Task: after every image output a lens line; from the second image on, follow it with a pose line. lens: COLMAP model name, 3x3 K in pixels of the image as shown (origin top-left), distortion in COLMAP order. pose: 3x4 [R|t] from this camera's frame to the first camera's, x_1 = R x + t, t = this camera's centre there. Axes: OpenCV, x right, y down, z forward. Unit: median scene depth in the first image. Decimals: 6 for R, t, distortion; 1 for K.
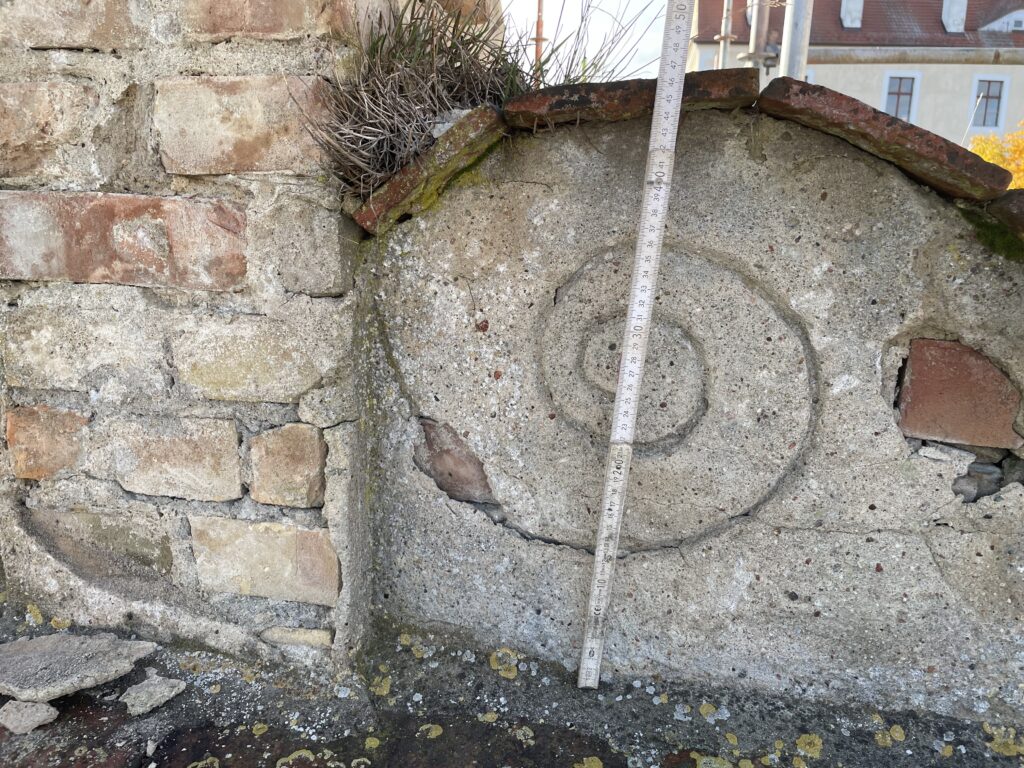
lens RADIAL K [[752.7, 0, 513.1], [0, 752.7, 377.1], [0, 0, 1]] dist [0.097018, -0.119809]
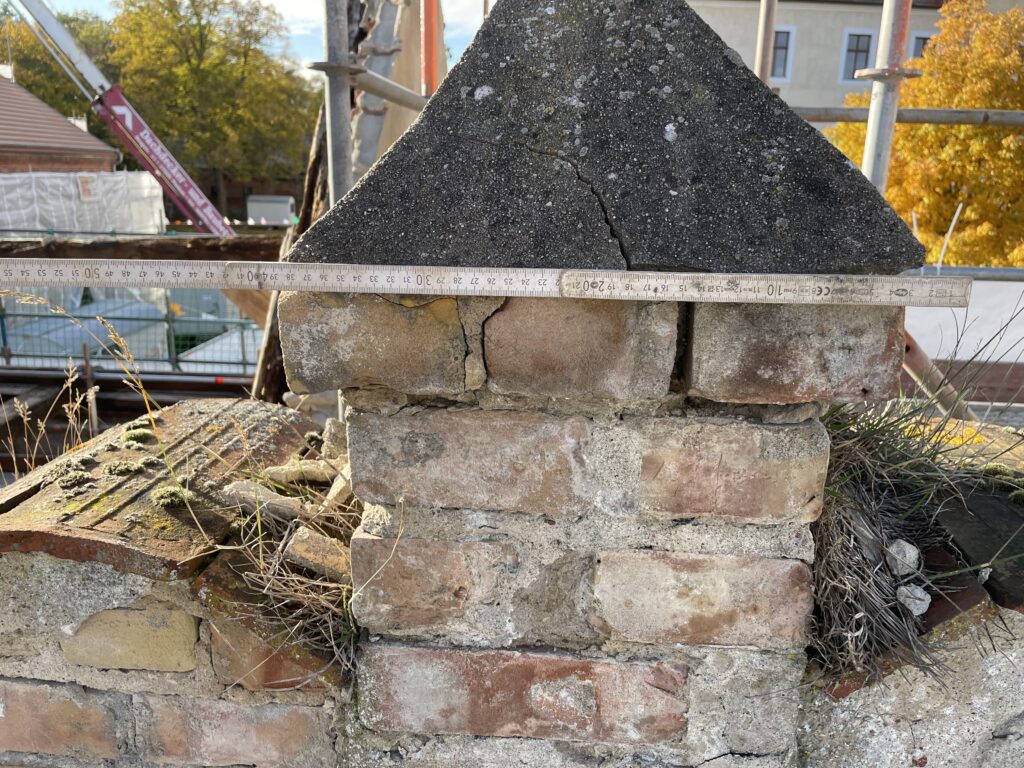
lens RADIAL K [[752.7, 0, 513.1], [0, 752.7, 377.1], [0, 0, 1]] dist [0.097018, -0.119809]
pose [[0.989223, -0.048801, 0.138047, -0.674865], [0.039636, 0.996872, 0.068379, -0.653198], [-0.140952, -0.062170, 0.988062, 0.123416]]
